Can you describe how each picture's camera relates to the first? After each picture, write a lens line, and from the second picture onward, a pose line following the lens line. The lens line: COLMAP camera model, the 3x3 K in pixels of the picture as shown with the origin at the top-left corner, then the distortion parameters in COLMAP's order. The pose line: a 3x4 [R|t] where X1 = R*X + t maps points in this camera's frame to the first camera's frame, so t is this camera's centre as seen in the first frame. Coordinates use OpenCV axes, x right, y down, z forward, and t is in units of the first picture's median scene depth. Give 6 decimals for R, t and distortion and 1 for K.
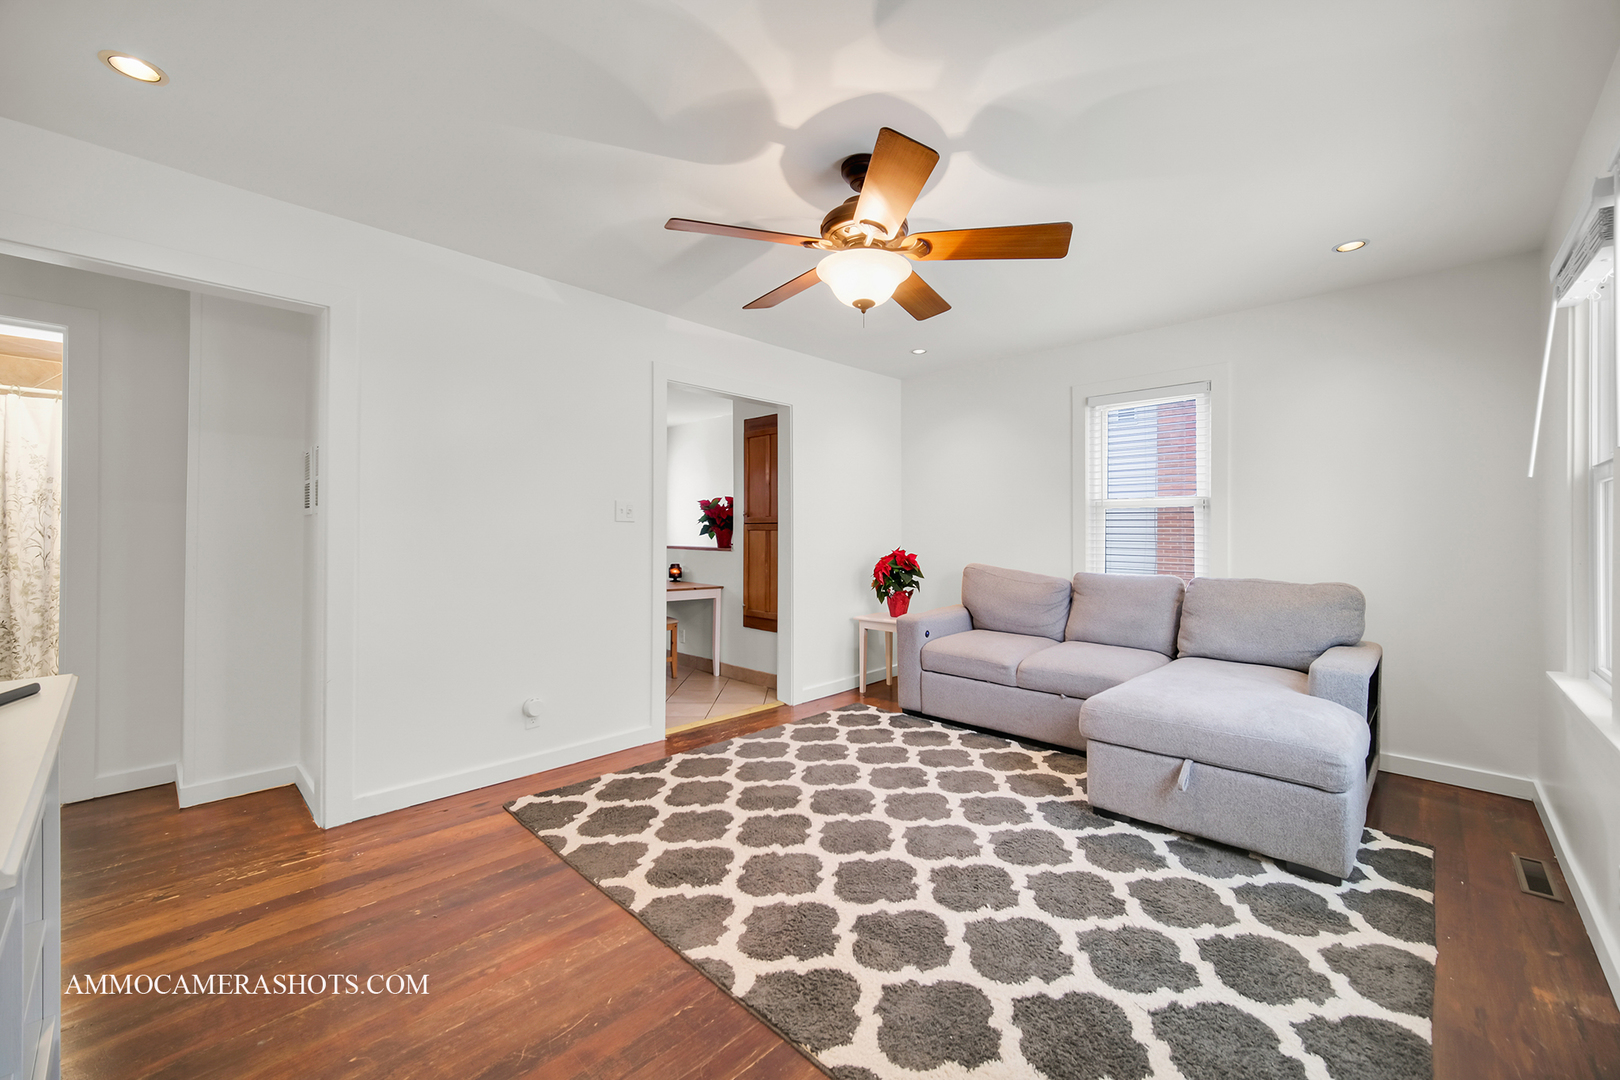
lens RADIAL K [[638.6, 0, 823.3], [0, 638.6, 531.6], [0, 0, 1]] dist [0.000092, -0.000742]
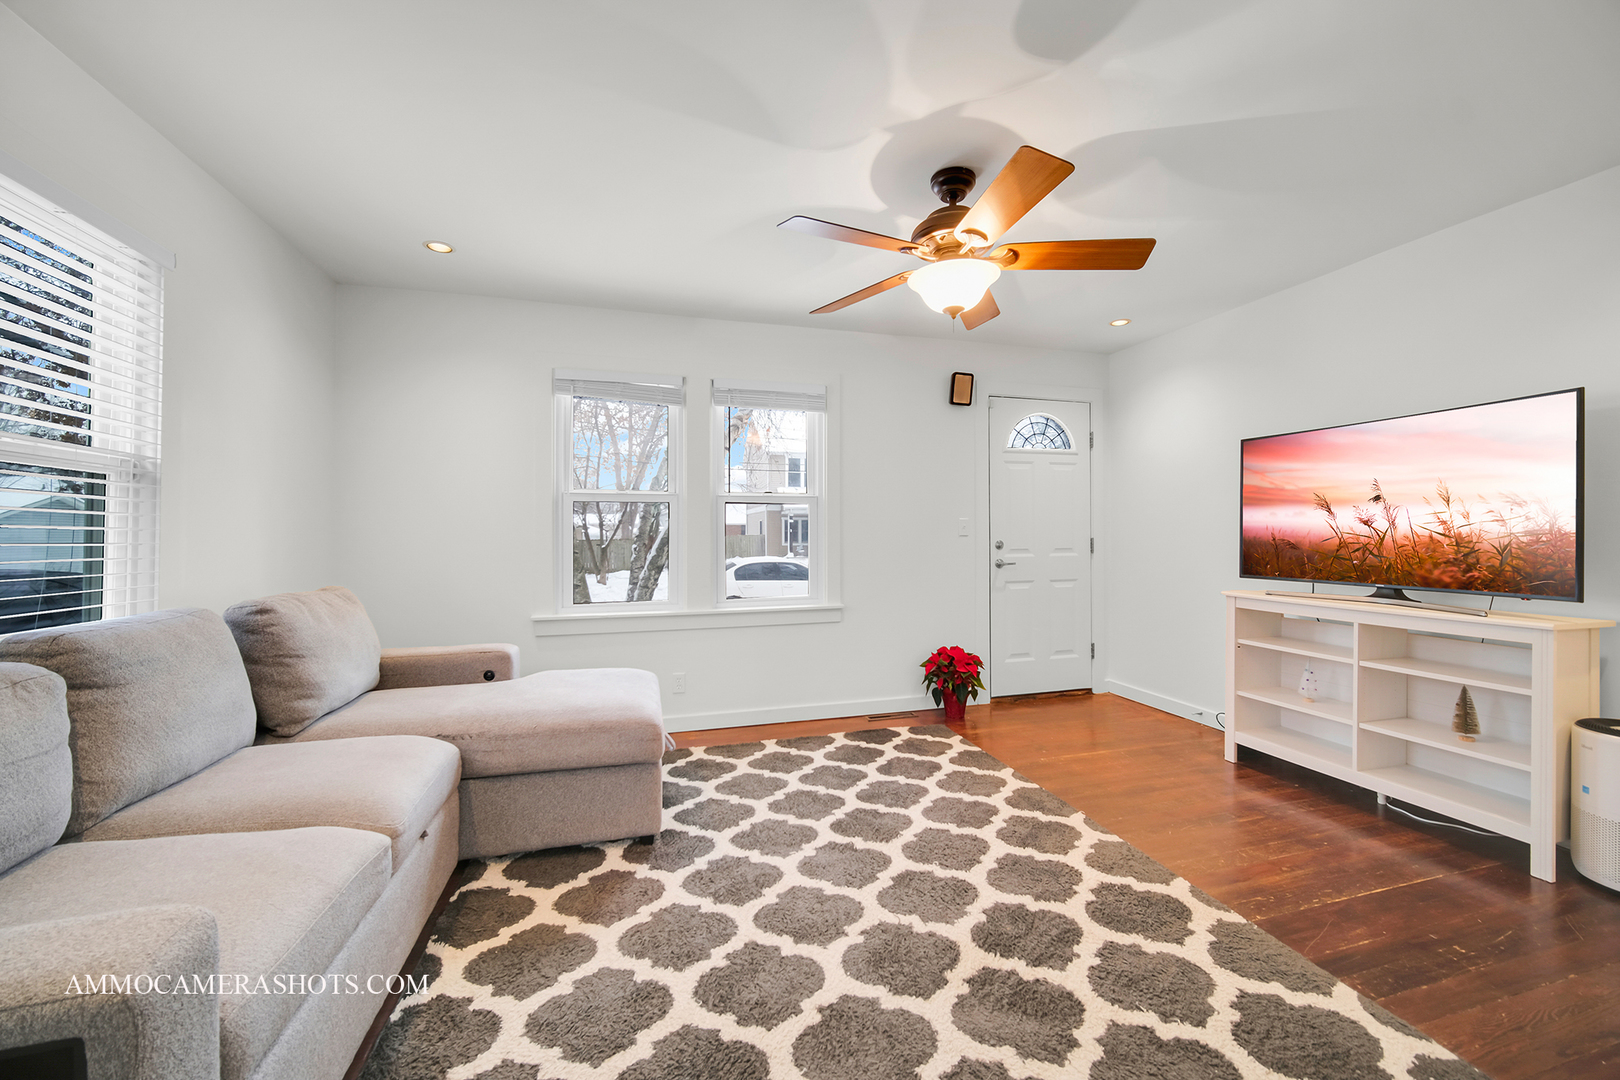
lens RADIAL K [[638.6, 0, 823.3], [0, 638.6, 531.6], [0, 0, 1]] dist [0.000092, -0.000742]
pose [[-0.867973, -0.002289, 0.496606, -0.210516], [-0.004623, 0.999983, -0.003471, 0.008322], [-0.496590, -0.005309, -0.867969, 1.565292]]
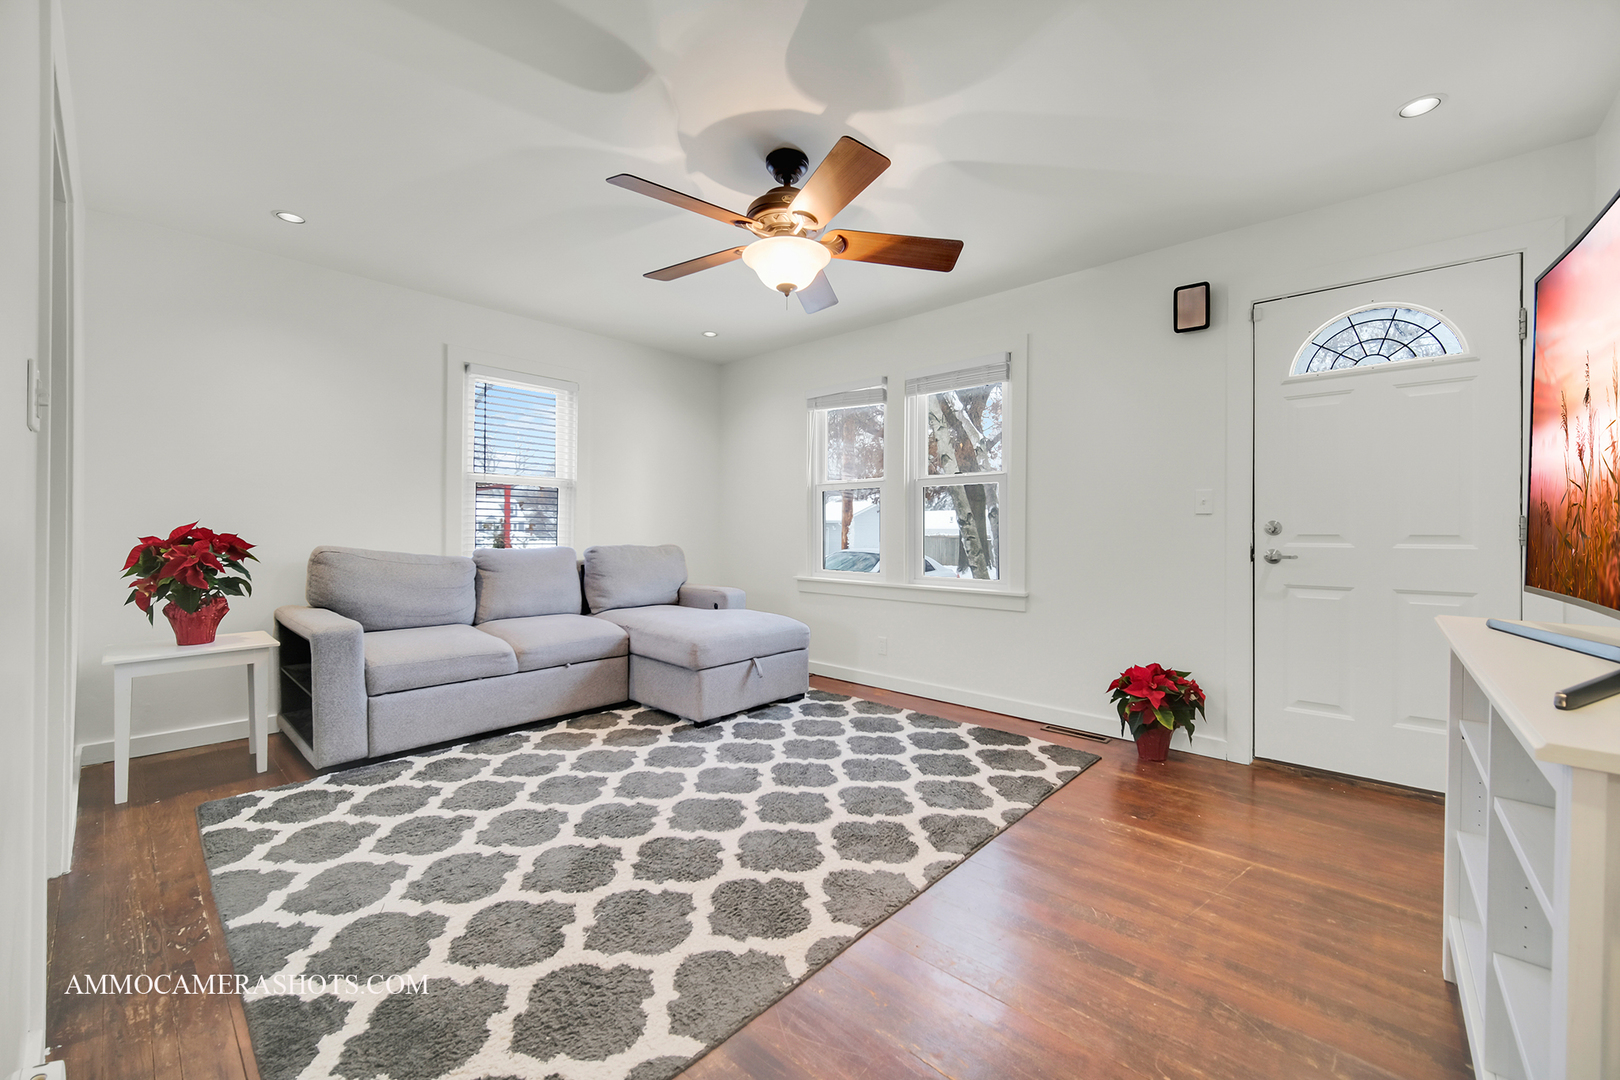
lens RADIAL K [[638.6, 0, 823.3], [0, 638.6, 531.6], [0, 0, 1]] dist [0.000092, -0.000742]
pose [[-0.031460, -0.008845, 0.999466, -0.796497], [-0.009286, 0.999920, 0.008557, 0.037010], [-0.999462, -0.009011, -0.031540, 0.753460]]
